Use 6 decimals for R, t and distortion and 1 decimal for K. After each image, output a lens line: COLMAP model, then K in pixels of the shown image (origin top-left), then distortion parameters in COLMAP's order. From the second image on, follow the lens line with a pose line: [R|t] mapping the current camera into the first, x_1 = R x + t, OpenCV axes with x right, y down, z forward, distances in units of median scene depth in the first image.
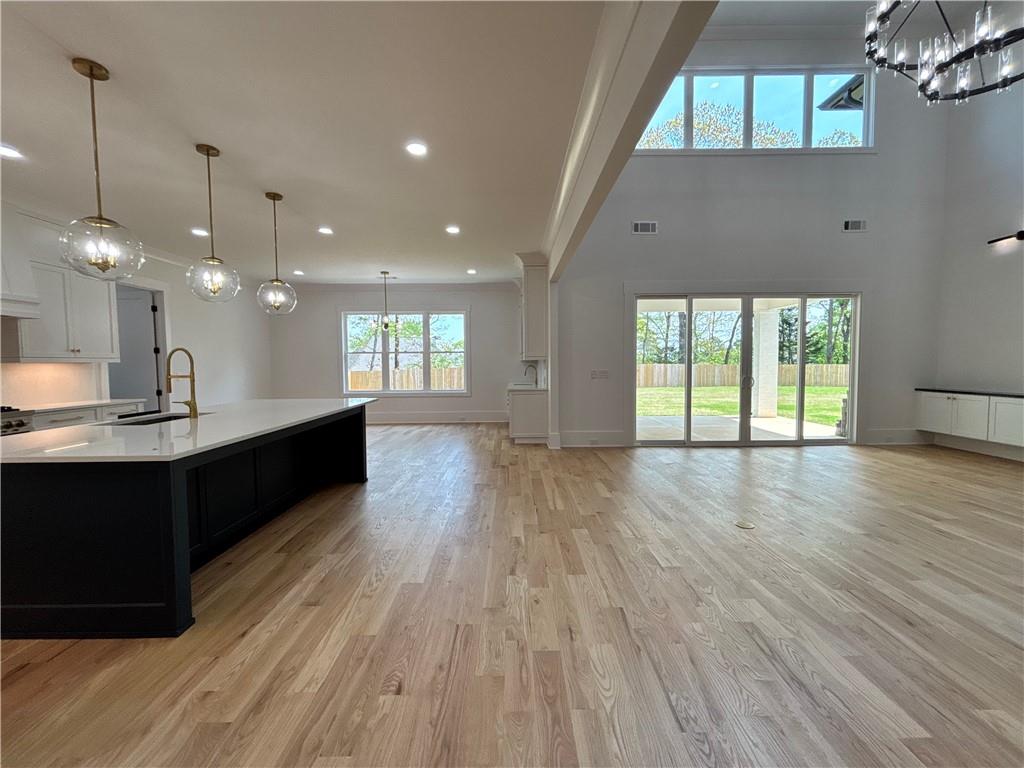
lens RADIAL K [[417.2, 0, 512.0], [0, 417.2, 384.0], [0, 0, 1]] dist [-0.004256, 0.003439]
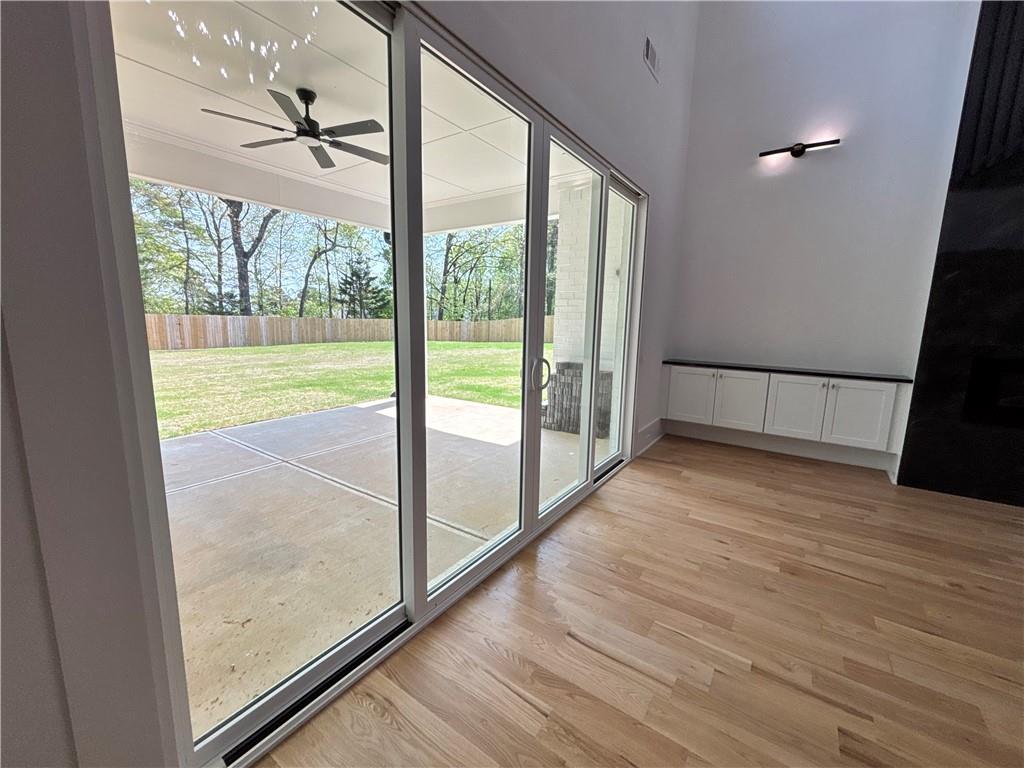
lens RADIAL K [[417.2, 0, 512.0], [0, 417.2, 384.0], [0, 0, 1]] dist [-0.004256, 0.003439]
pose [[0.571915, -0.110210, 0.812876, 0.385016], [0.018779, 0.992433, 0.121343, -0.062675], [-0.820098, -0.054133, 0.569657, 1.246810]]
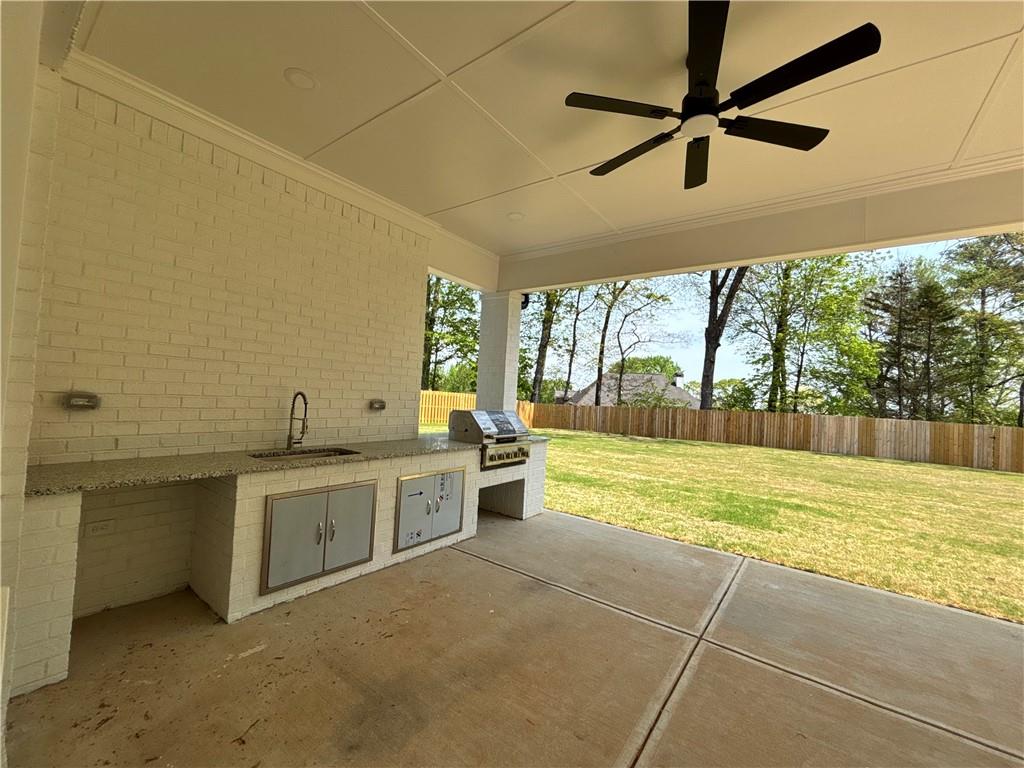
lens RADIAL K [[417.2, 0, 512.0], [0, 417.2, 384.0], [0, 0, 1]] dist [-0.004256, 0.003439]
pose [[0.797461, 0.035792, -0.602308, 0.987644], [-0.091485, 0.993870, -0.062066, -0.078020], [0.596395, 0.104597, 0.795847, 1.545863]]
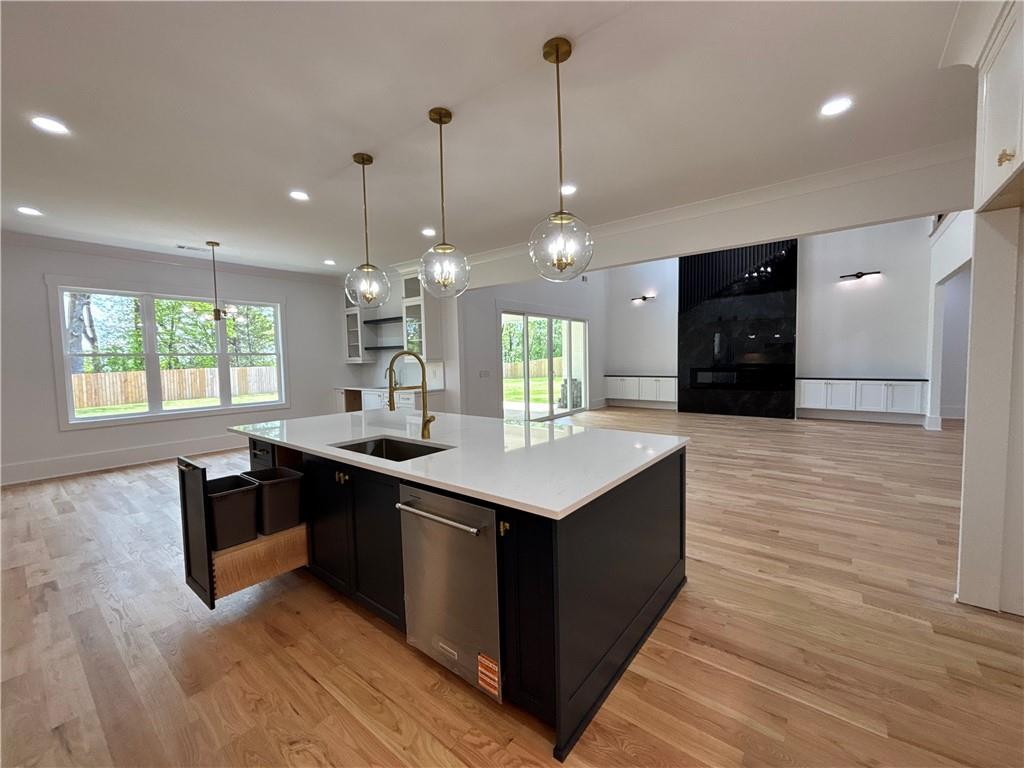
lens RADIAL K [[417.2, 0, 512.0], [0, 417.2, 384.0], [0, 0, 1]] dist [-0.004256, 0.003439]
pose [[0.626522, -0.053320, 0.777577, -1.029145], [0.055375, 0.998181, 0.023829, -0.026491], [-0.777434, 0.028129, 0.628335, 0.292316]]
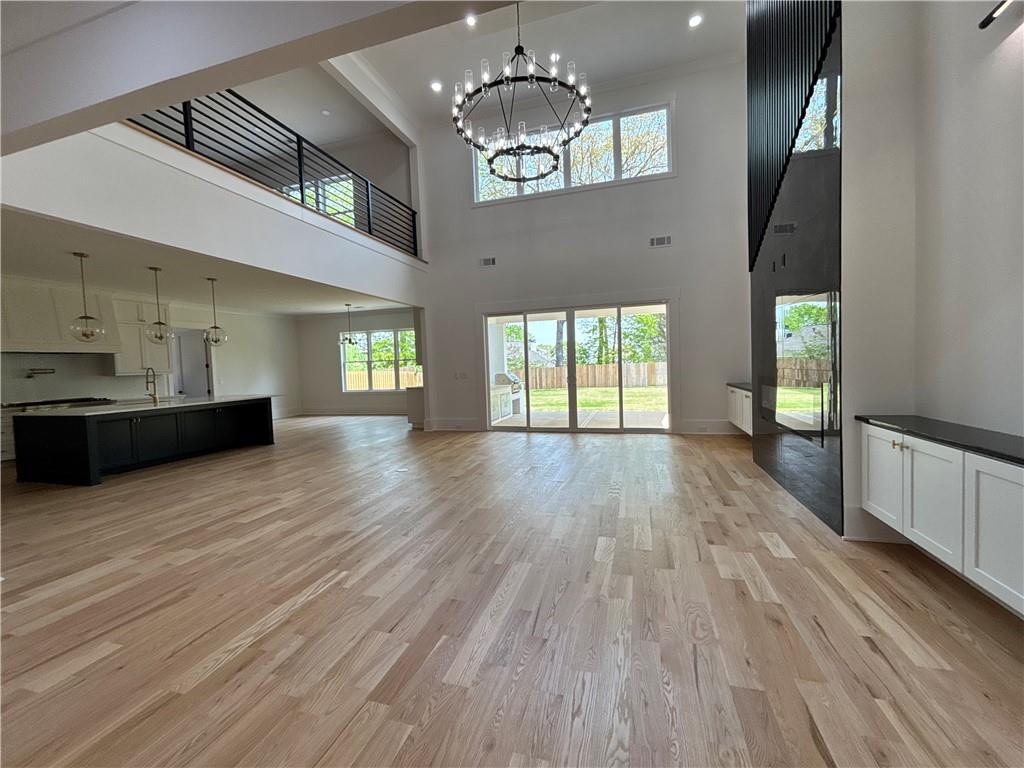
lens RADIAL K [[417.2, 0, 512.0], [0, 417.2, 384.0], [0, 0, 1]] dist [-0.004256, 0.003439]
pose [[0.956265, -0.010722, -0.292306, 1.154400], [0.010581, 0.999942, -0.002061, 0.013221], [0.292312, -0.001123, 0.956322, -0.323444]]
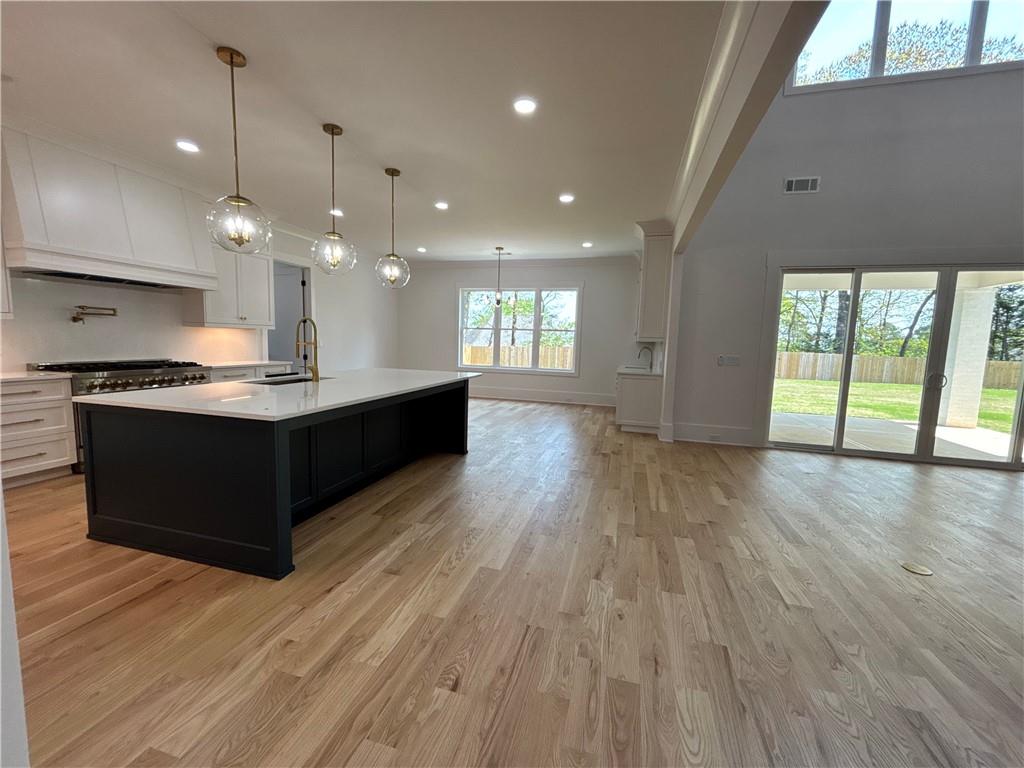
lens RADIAL K [[417.2, 0, 512.0], [0, 417.2, 384.0], [0, 0, 1]] dist [-0.004256, 0.003439]
pose [[0.961243, 0.066725, -0.267508, 0.023514], [-0.053249, 0.996934, 0.057327, -0.002537], [0.270513, -0.040861, 0.961849, 0.064278]]
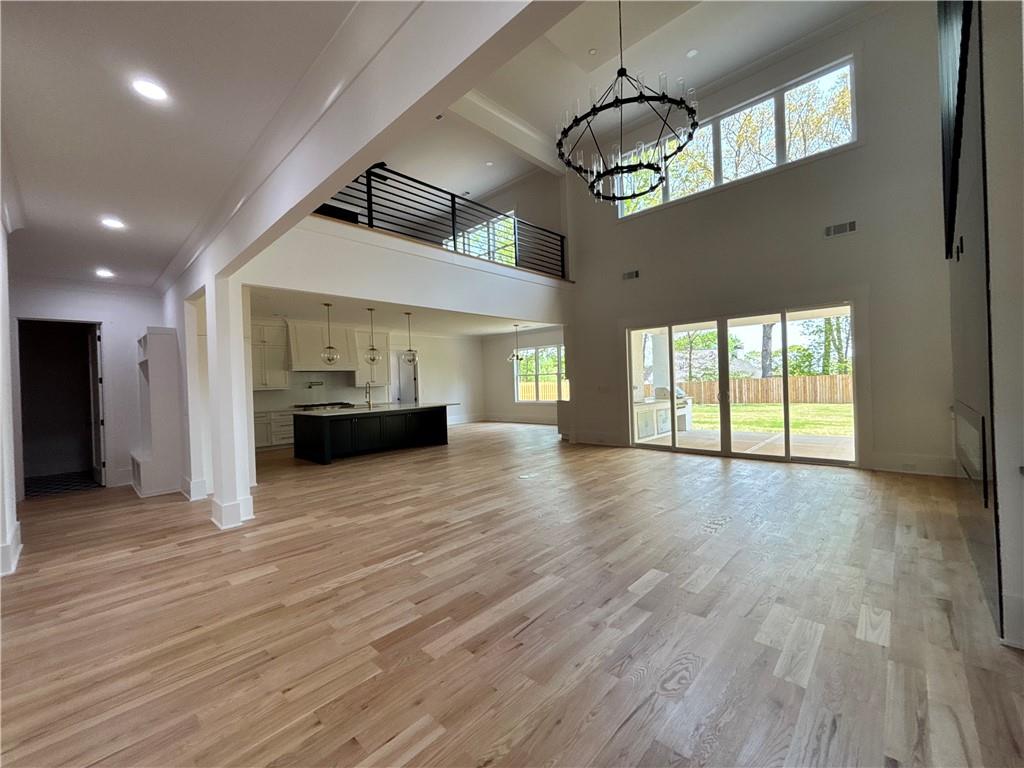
lens RADIAL K [[417.2, 0, 512.0], [0, 417.2, 384.0], [0, 0, 1]] dist [-0.004256, 0.003439]
pose [[0.722782, -0.011486, -0.690981, 1.407602], [-0.008795, 0.999628, -0.025815, -0.007604], [0.691020, 0.024736, 0.722412, -0.249985]]
